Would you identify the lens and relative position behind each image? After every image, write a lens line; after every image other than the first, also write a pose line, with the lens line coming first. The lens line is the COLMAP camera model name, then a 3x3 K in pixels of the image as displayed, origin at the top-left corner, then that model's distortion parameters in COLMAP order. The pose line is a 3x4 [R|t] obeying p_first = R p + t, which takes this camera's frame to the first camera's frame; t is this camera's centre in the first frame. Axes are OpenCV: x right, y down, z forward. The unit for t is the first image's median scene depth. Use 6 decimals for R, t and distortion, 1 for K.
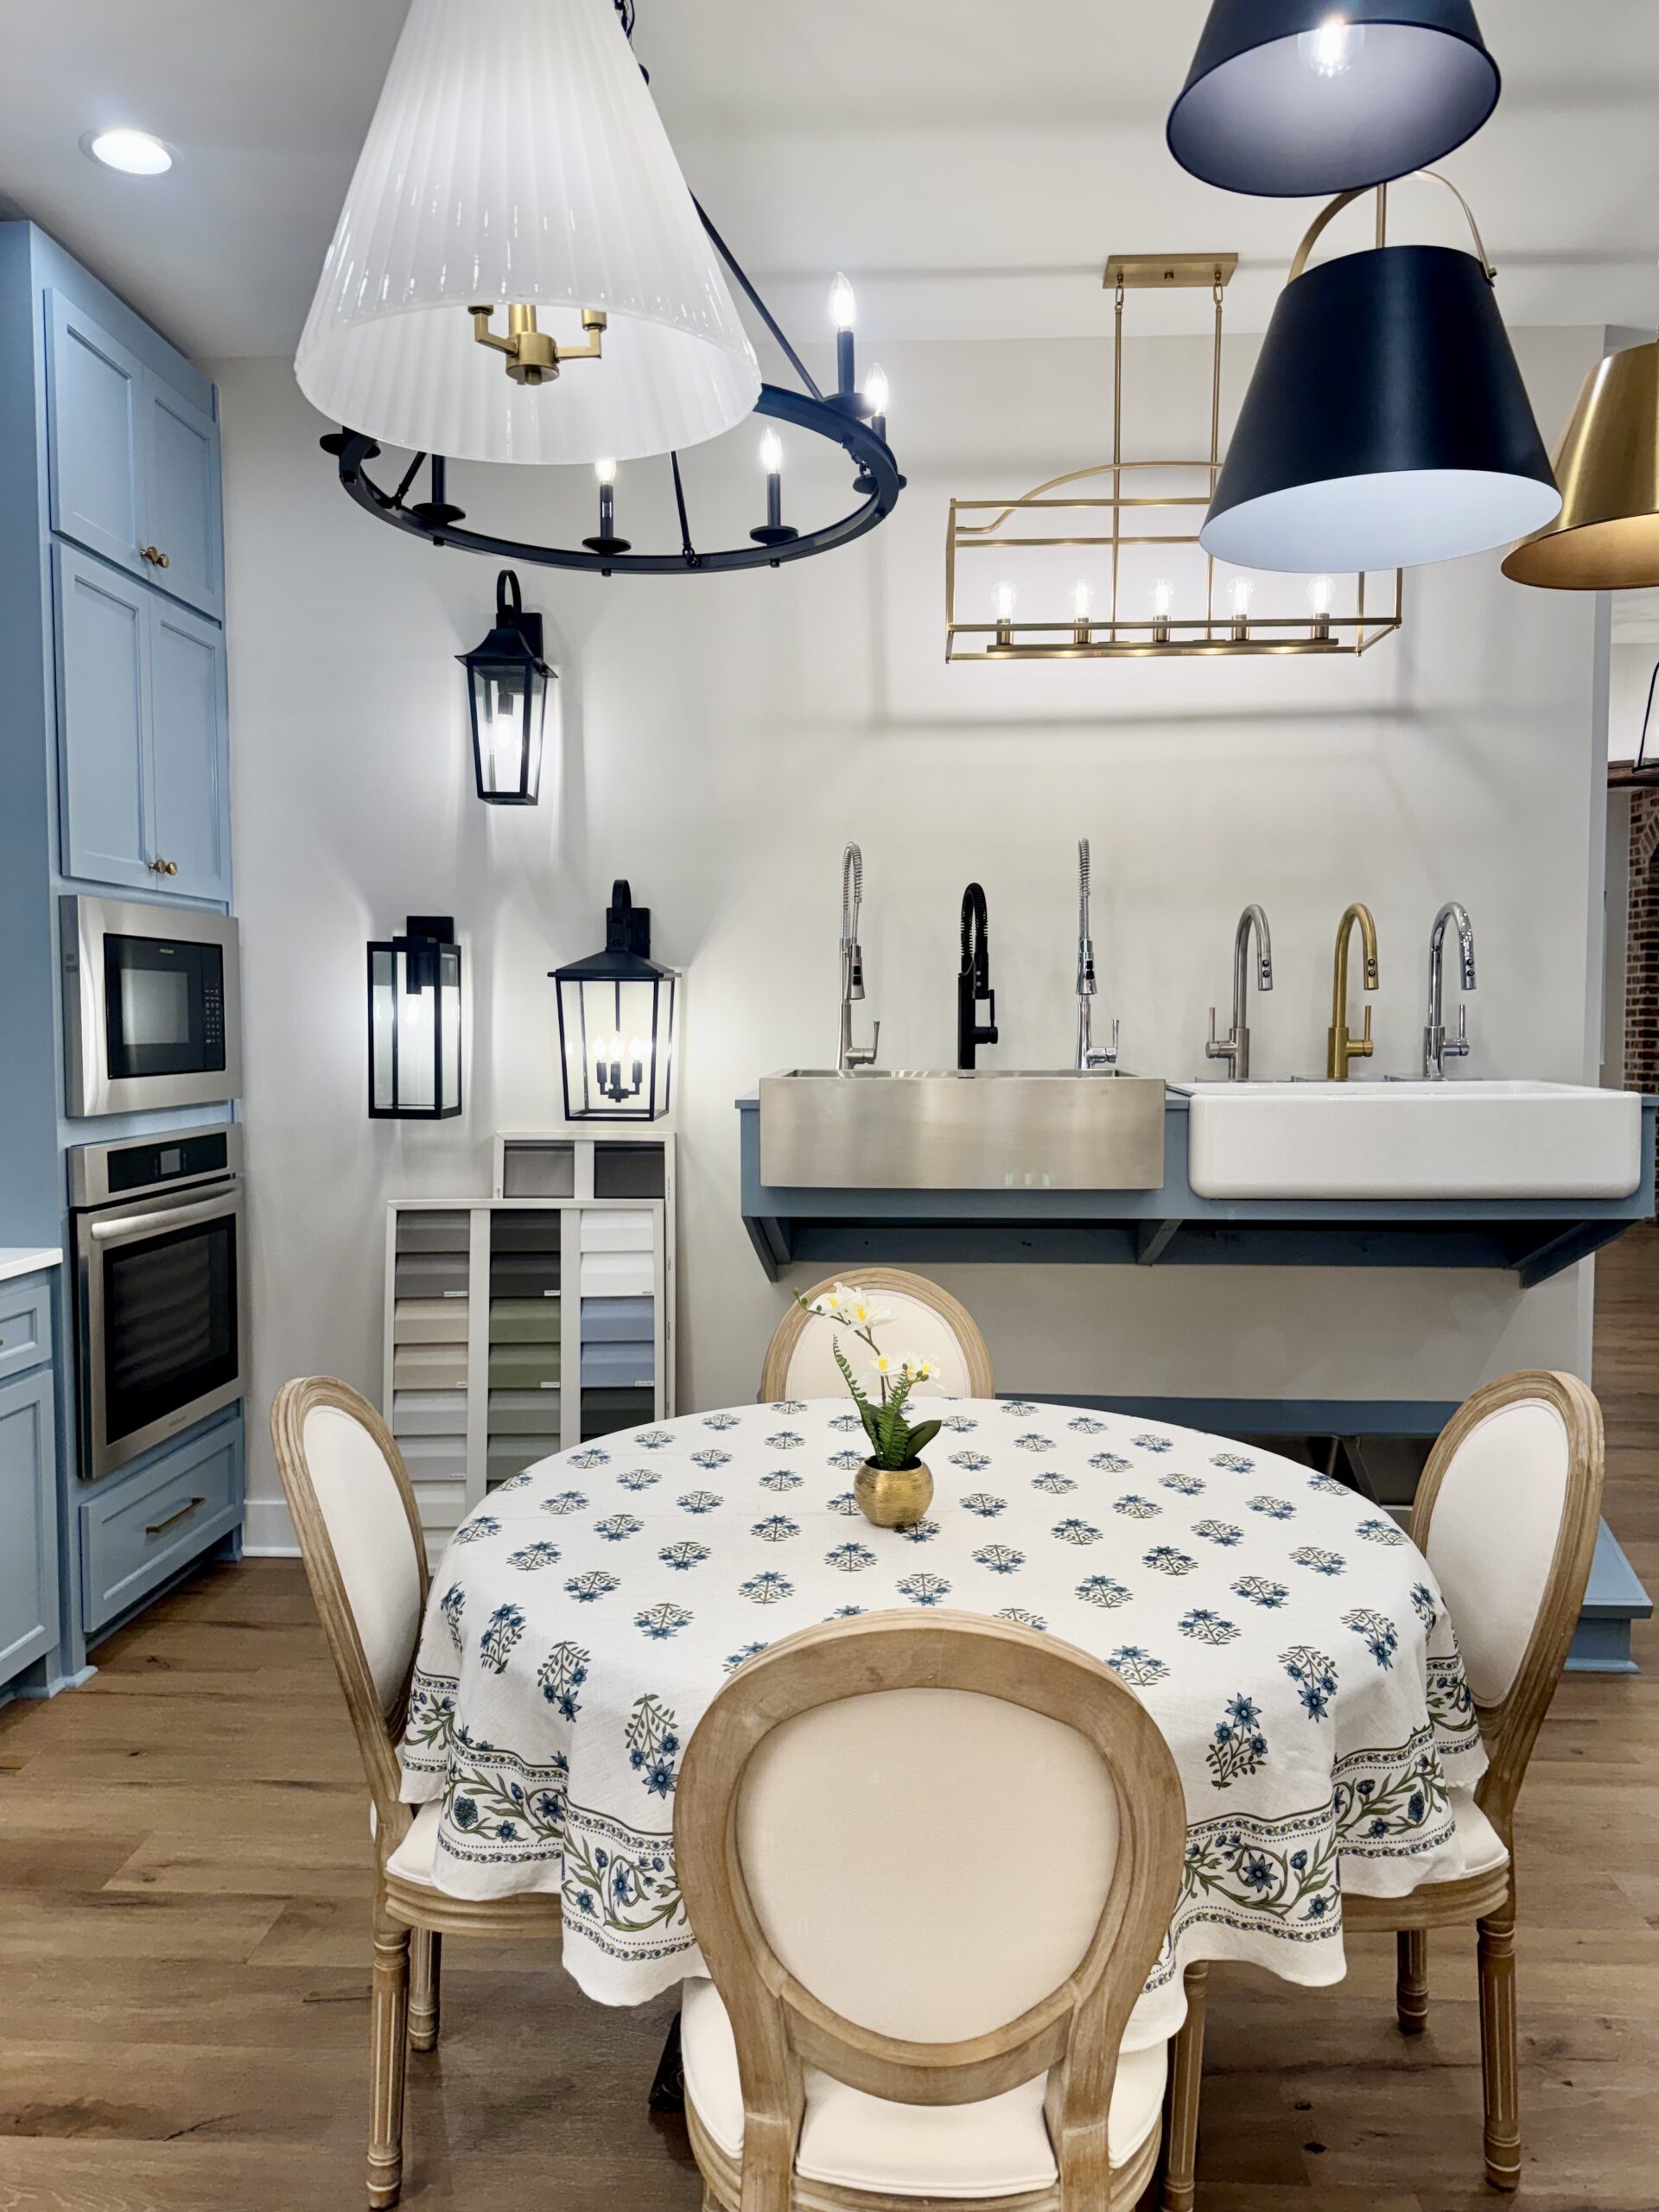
lens RADIAL K [[1554.3, 0, 840.2], [0, 1554.3, 1107.6], [0, 0, 1]] dist [0.058401, -0.079827]
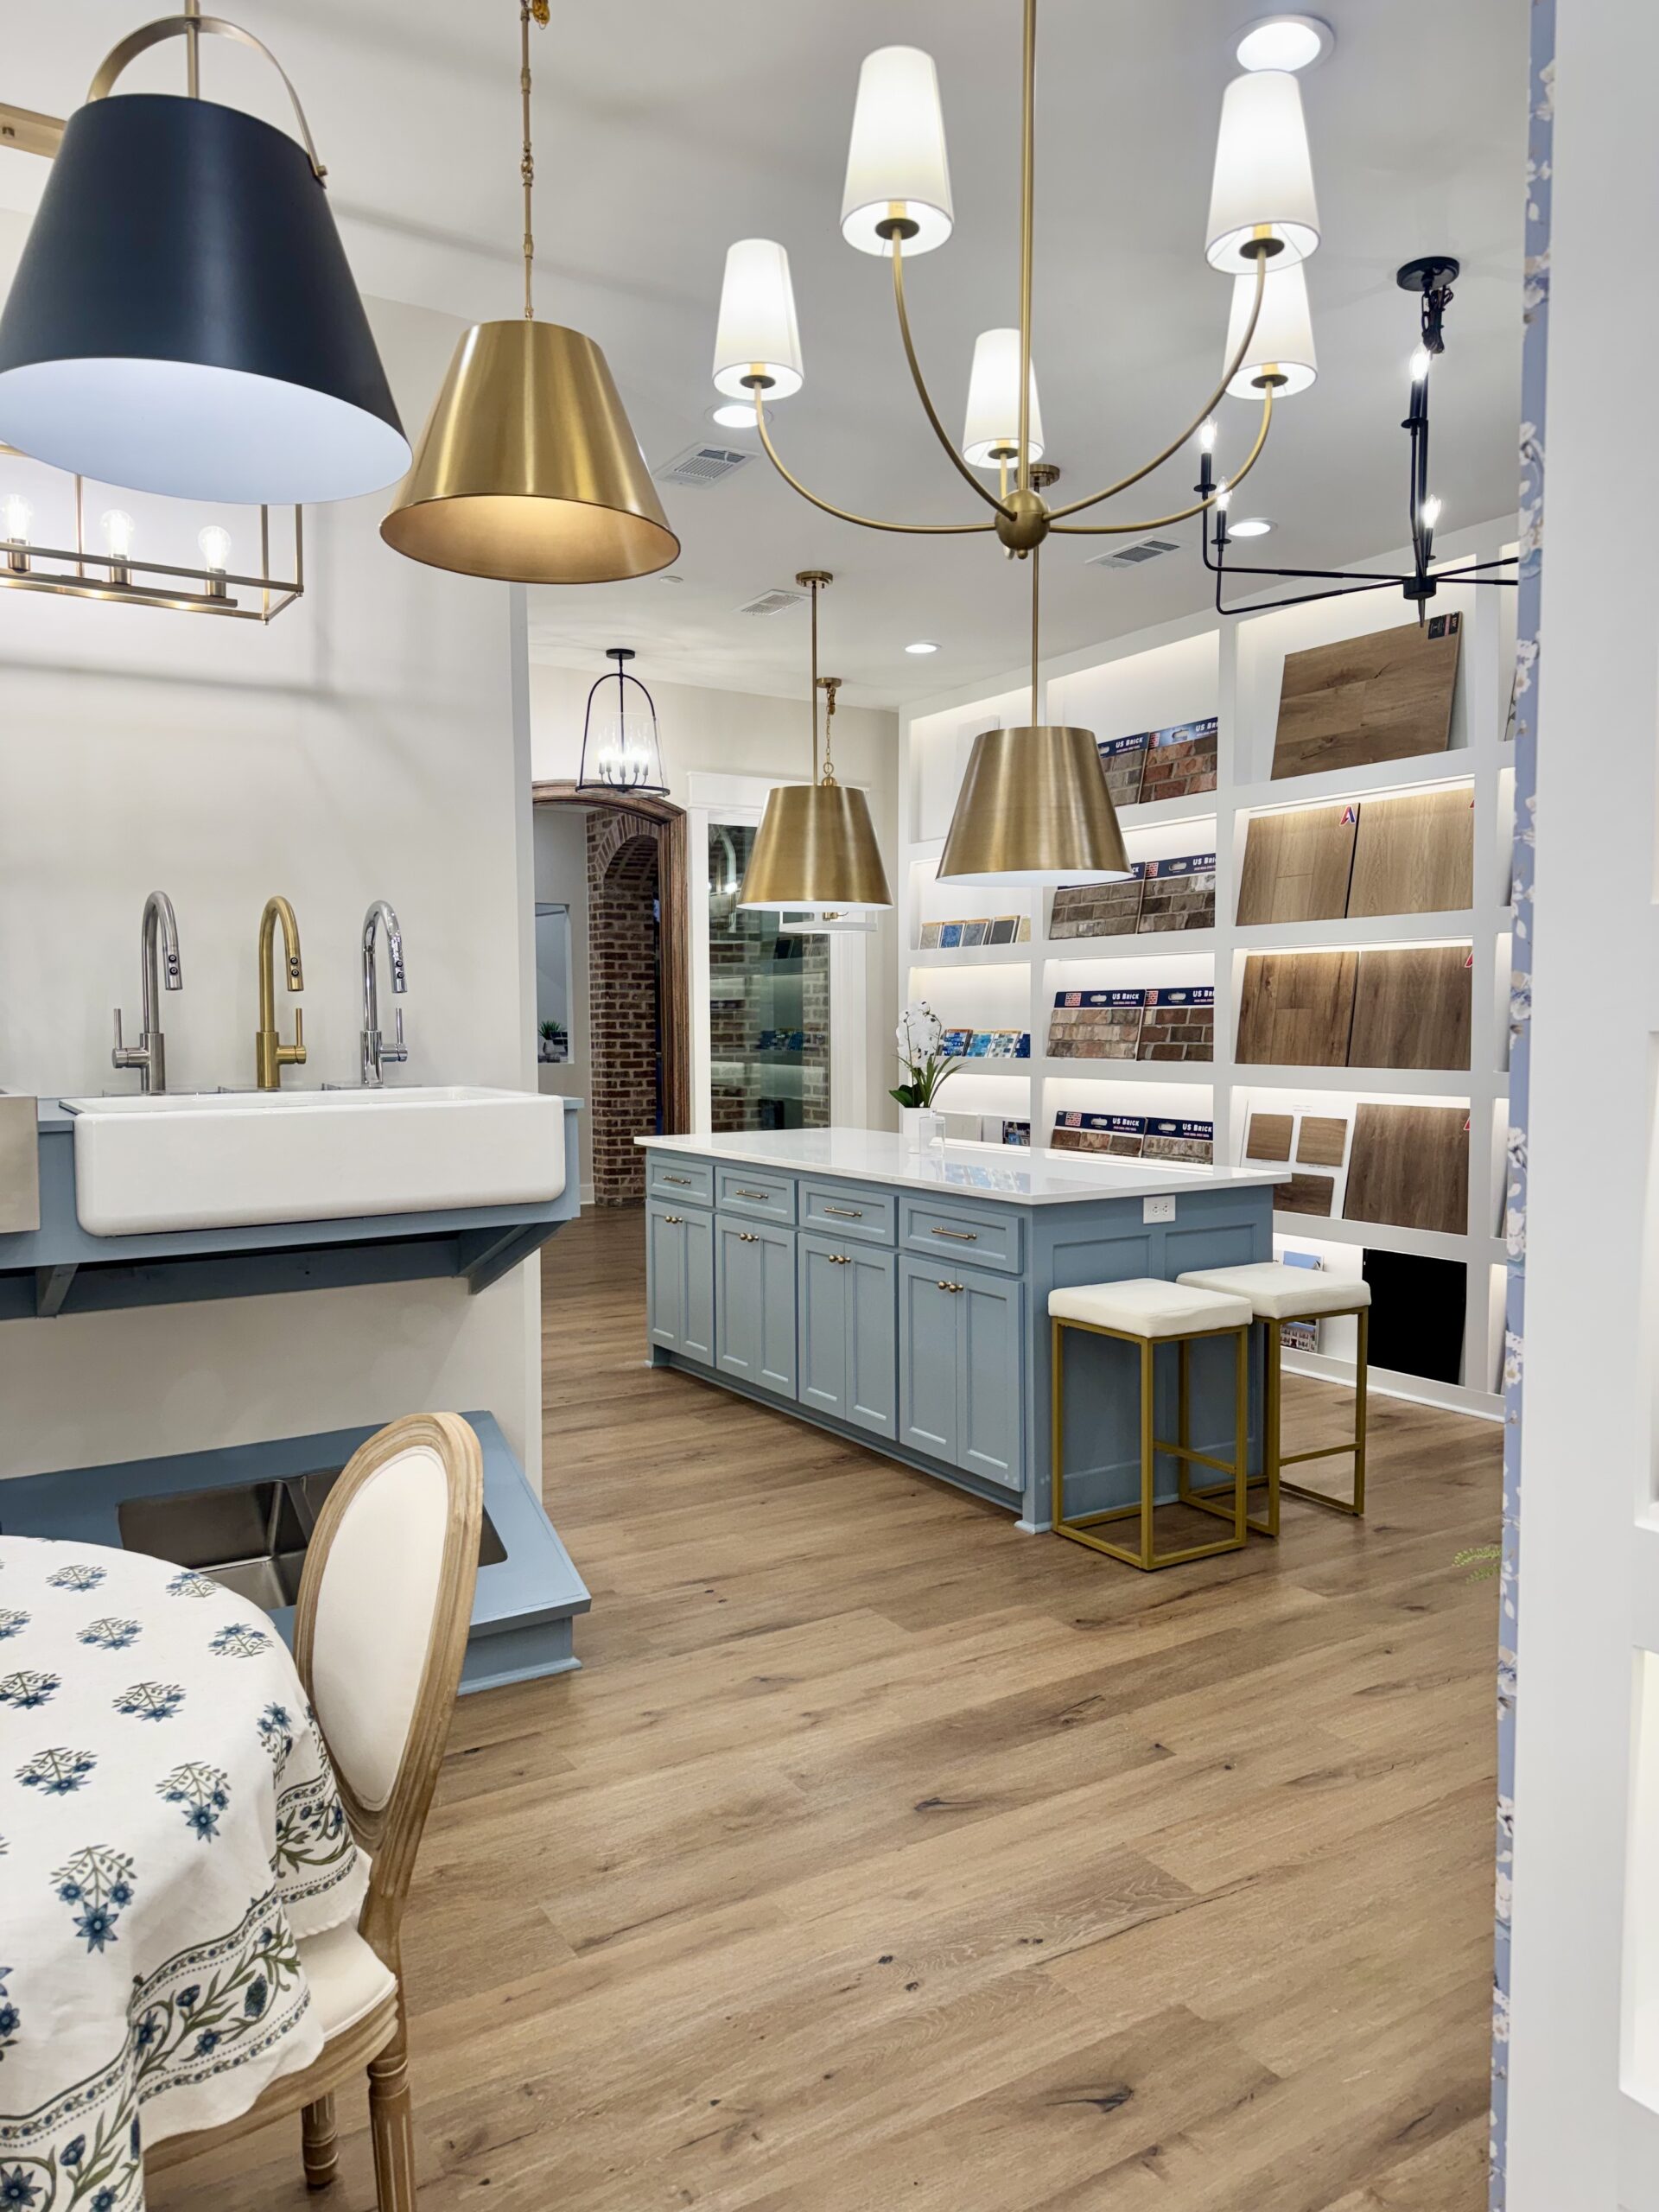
lens RADIAL K [[1554.3, 0, 815.6], [0, 1554.3, 1127.2], [0, 0, 1]] dist [0.058401, -0.079827]
pose [[0.825144, -0.042221, 0.563342, 0.111884], [0.036348, 0.999105, 0.021640, -0.006860], [-0.563752, 0.002620, 0.825940, 0.111495]]
